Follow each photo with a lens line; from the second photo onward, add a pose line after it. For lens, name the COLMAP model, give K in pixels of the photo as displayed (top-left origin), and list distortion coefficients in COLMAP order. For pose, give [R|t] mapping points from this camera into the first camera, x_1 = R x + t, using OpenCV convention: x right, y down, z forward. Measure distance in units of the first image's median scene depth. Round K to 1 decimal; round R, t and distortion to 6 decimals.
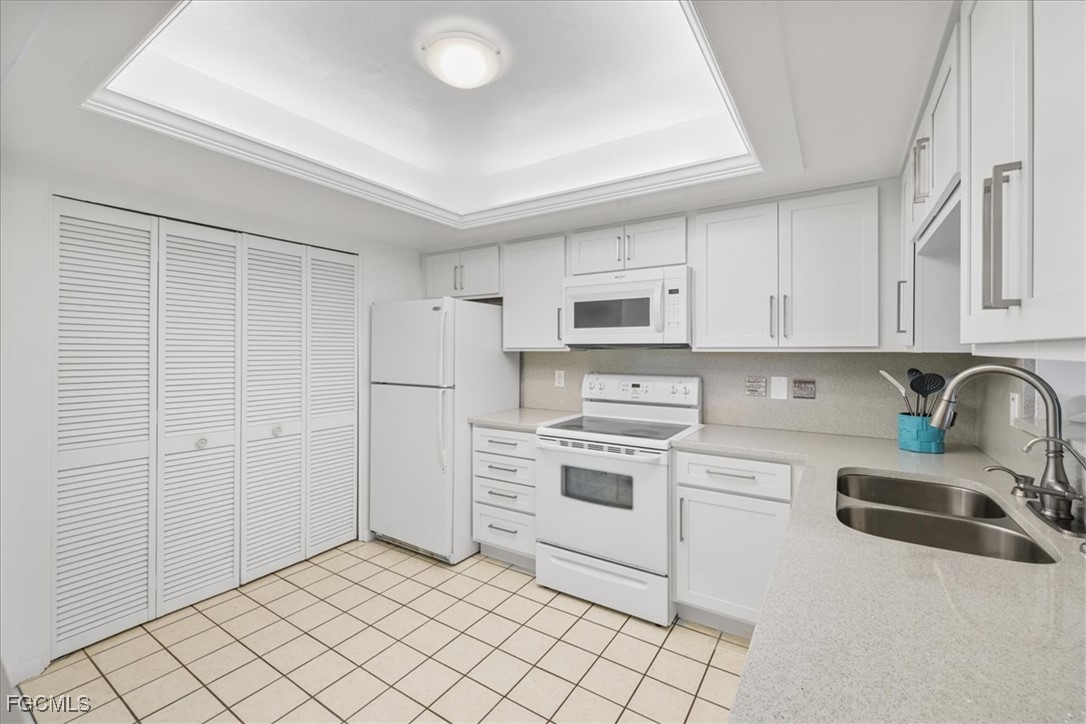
lens RADIAL K [[457.5, 0, 542.4], [0, 457.5, 353.8], [0, 0, 1]] dist [0.001365, -0.001096]
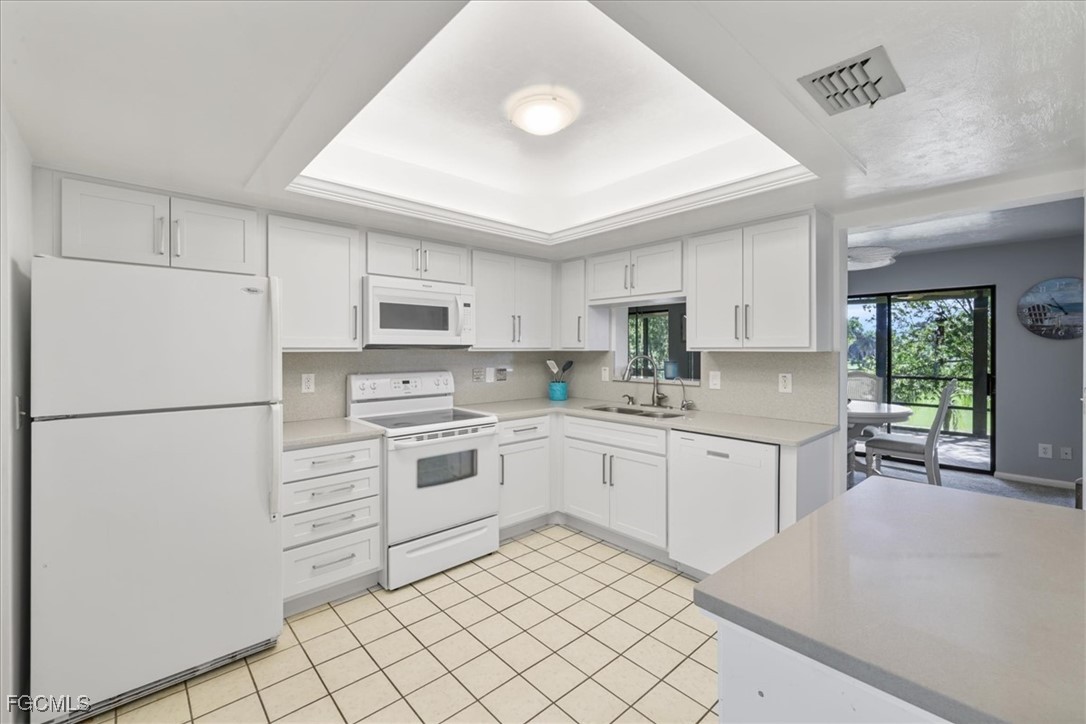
lens RADIAL K [[457.5, 0, 542.8], [0, 457.5, 353.9], [0, 0, 1]] dist [0.001365, -0.001096]
pose [[0.244846, -0.009645, 0.969514, -0.892615], [0.010937, 0.999914, 0.007185, -0.003799], [-0.969500, 0.008844, 0.244931, 0.455838]]
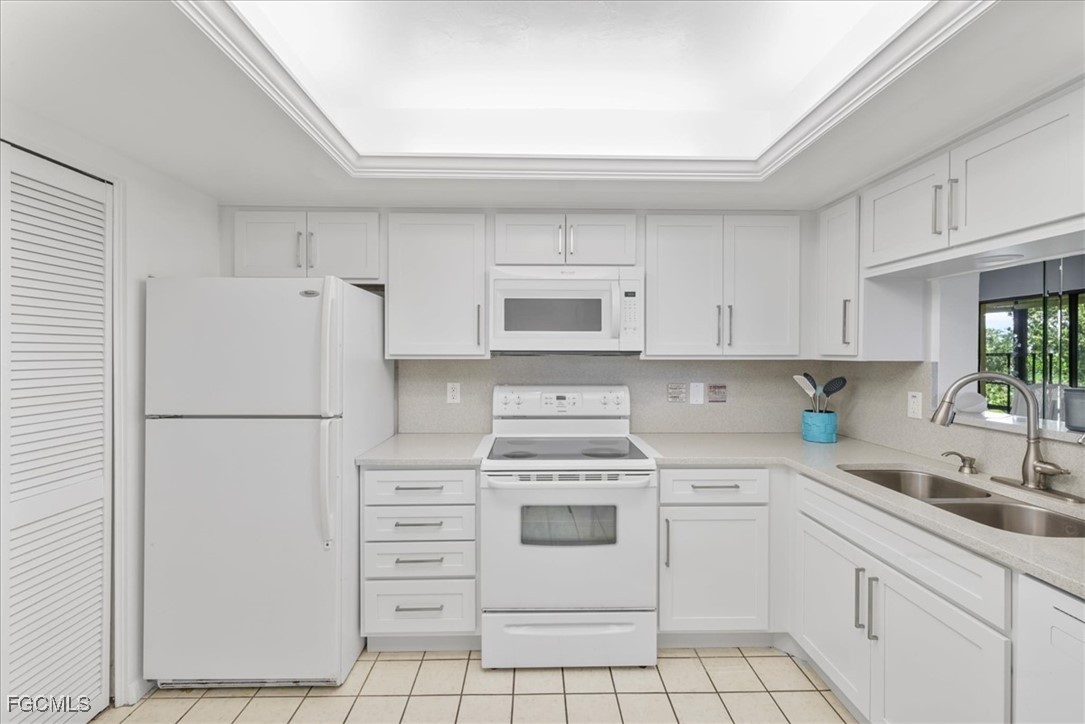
lens RADIAL K [[457.0, 0, 542.6], [0, 457.0, 357.0], [0, 0, 1]] dist [0.001365, -0.001096]
pose [[0.825444, -0.004665, 0.564465, -0.362870], [0.003342, 0.999989, 0.003376, -0.013388], [-0.564474, -0.000900, 0.825450, 0.330390]]
